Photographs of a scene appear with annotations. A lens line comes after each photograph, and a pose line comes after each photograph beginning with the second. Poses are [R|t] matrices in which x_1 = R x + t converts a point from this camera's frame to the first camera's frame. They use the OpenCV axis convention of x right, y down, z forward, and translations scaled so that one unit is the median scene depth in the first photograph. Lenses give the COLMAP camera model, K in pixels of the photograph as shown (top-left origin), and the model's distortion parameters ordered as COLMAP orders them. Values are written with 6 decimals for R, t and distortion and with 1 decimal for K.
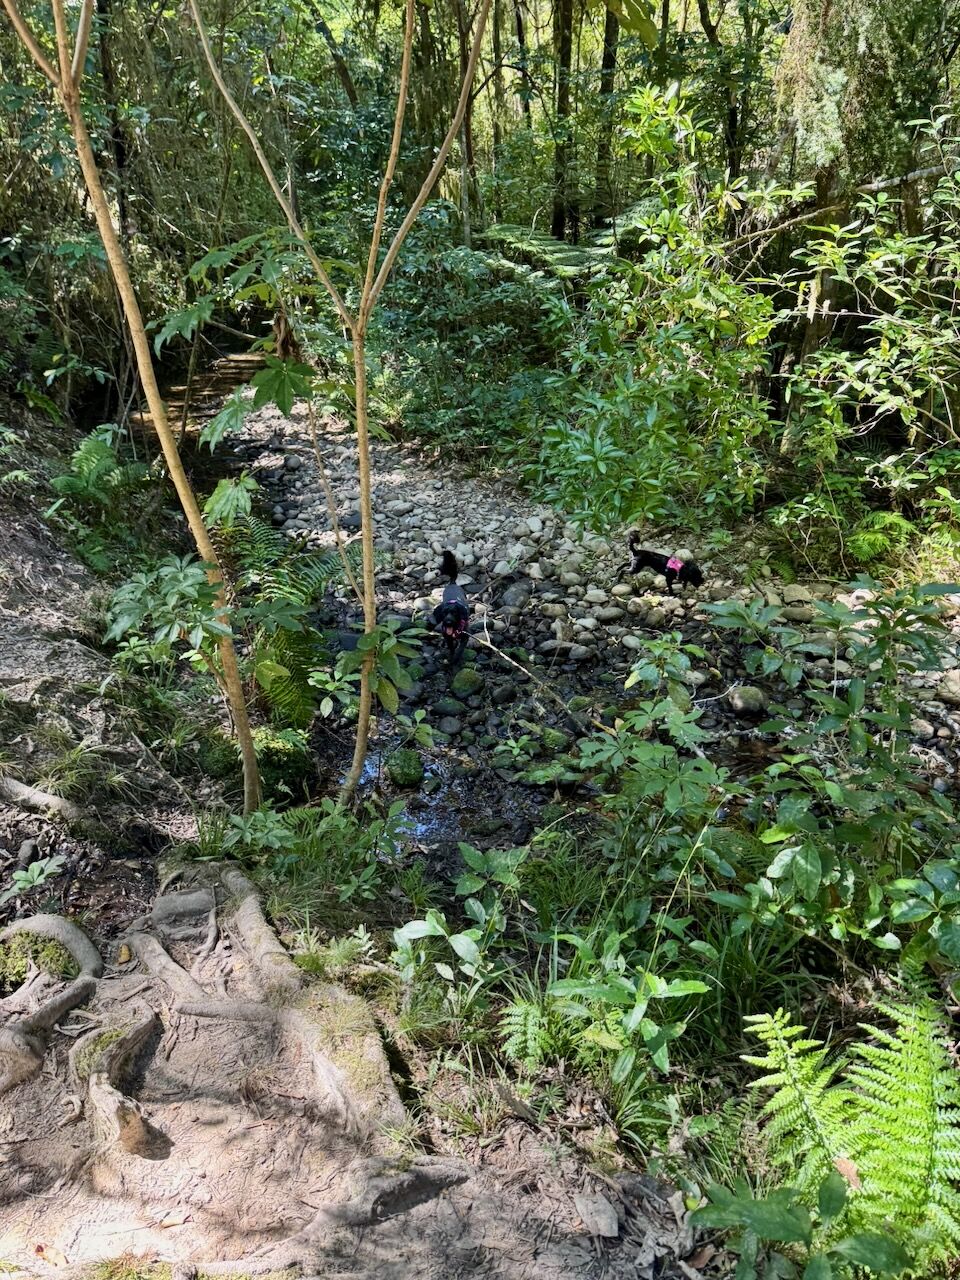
lens RADIAL K [[869.1, 0, 483.6], [0, 869.1, 640.2], [0, 0, 1]] dist [-0.009180, -0.005079]
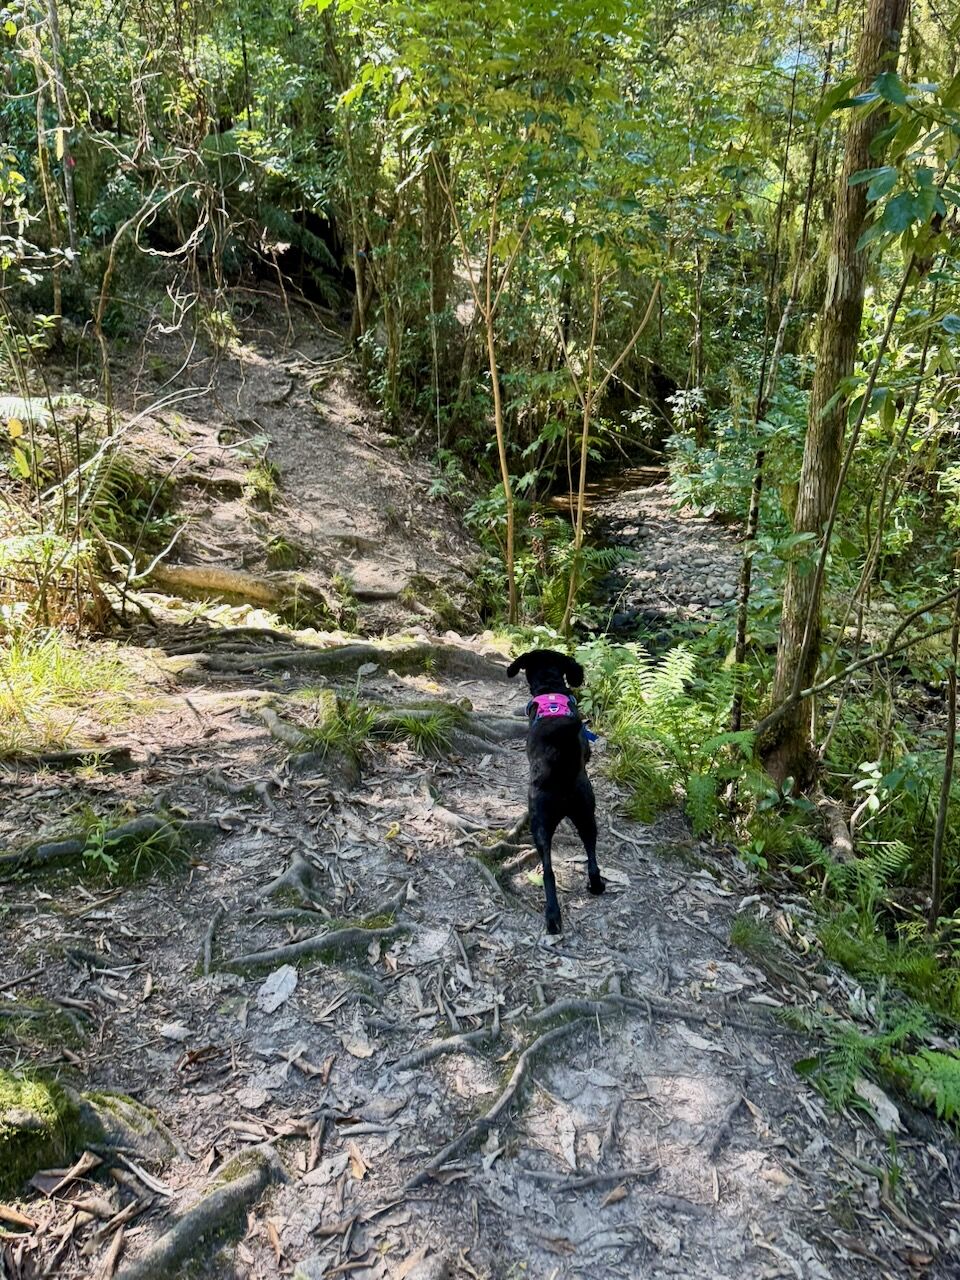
lens RADIAL K [[869.1, 0, 478.1], [0, 869.1, 640.4], [0, 0, 1]] dist [-0.009180, -0.005079]
pose [[0.874273, 0.152445, -0.460877, 0.201392], [-0.217038, 0.971986, -0.090210, 0.136458], [0.434214, 0.178896, 0.882867, -0.283105]]
